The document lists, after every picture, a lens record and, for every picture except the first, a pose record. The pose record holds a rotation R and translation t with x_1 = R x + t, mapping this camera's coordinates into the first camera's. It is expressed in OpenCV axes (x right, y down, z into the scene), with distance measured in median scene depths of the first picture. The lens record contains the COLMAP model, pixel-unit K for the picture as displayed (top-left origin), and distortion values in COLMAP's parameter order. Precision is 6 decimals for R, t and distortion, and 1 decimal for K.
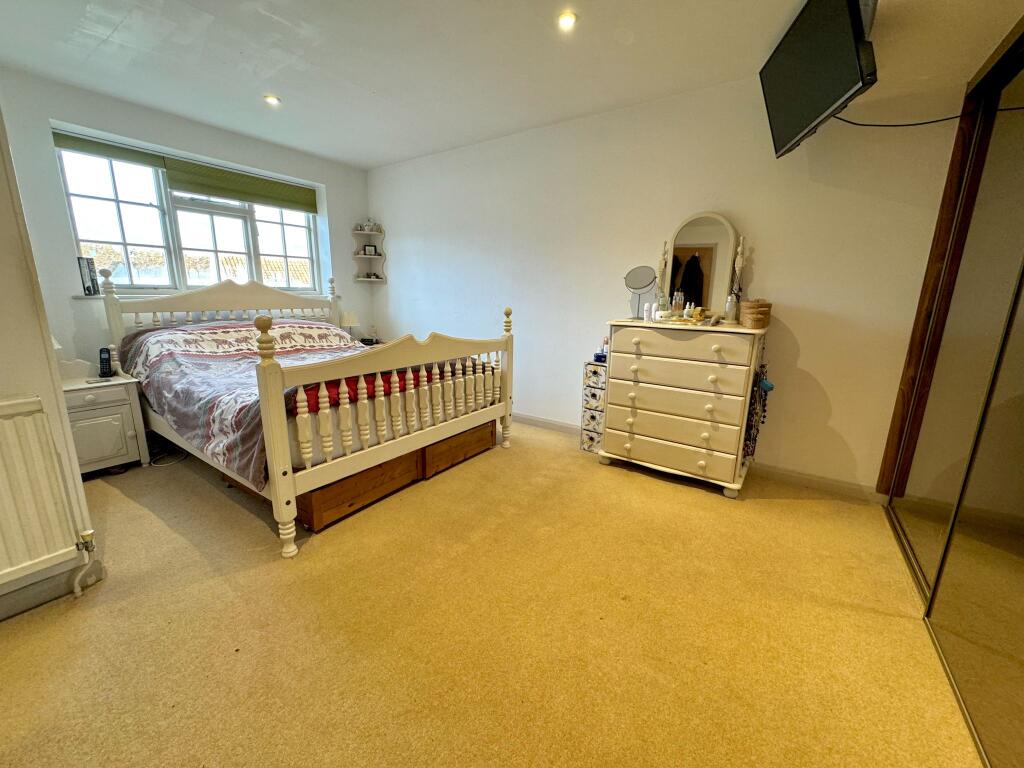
lens RADIAL K [[408.8, 0, 512.0], [0, 408.8, 384.0], [0, 0, 1]] dist [-0.002650, 0.000123]
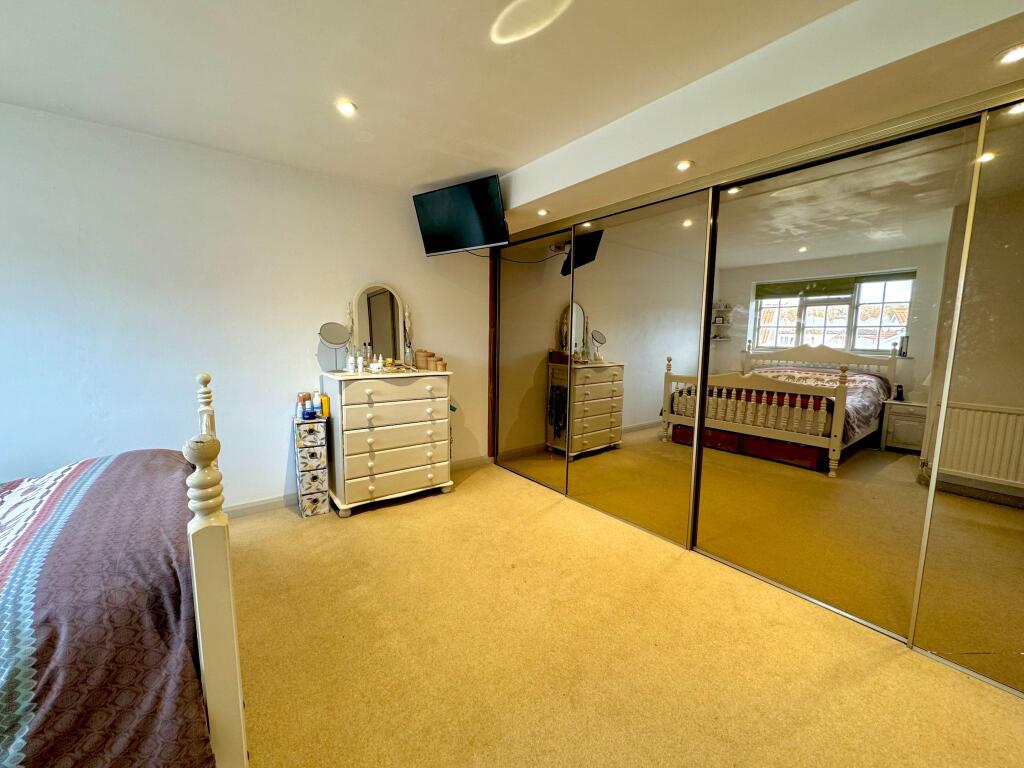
lens RADIAL K [[408.8, 0, 512.0], [0, 408.8, 384.0], [0, 0, 1]] dist [-0.002650, 0.000123]
pose [[0.309410, -0.125975, 0.942548, -0.587292], [0.196538, 0.978257, 0.066231, -0.116554], [-0.930397, 0.164754, 0.327441, 0.255336]]
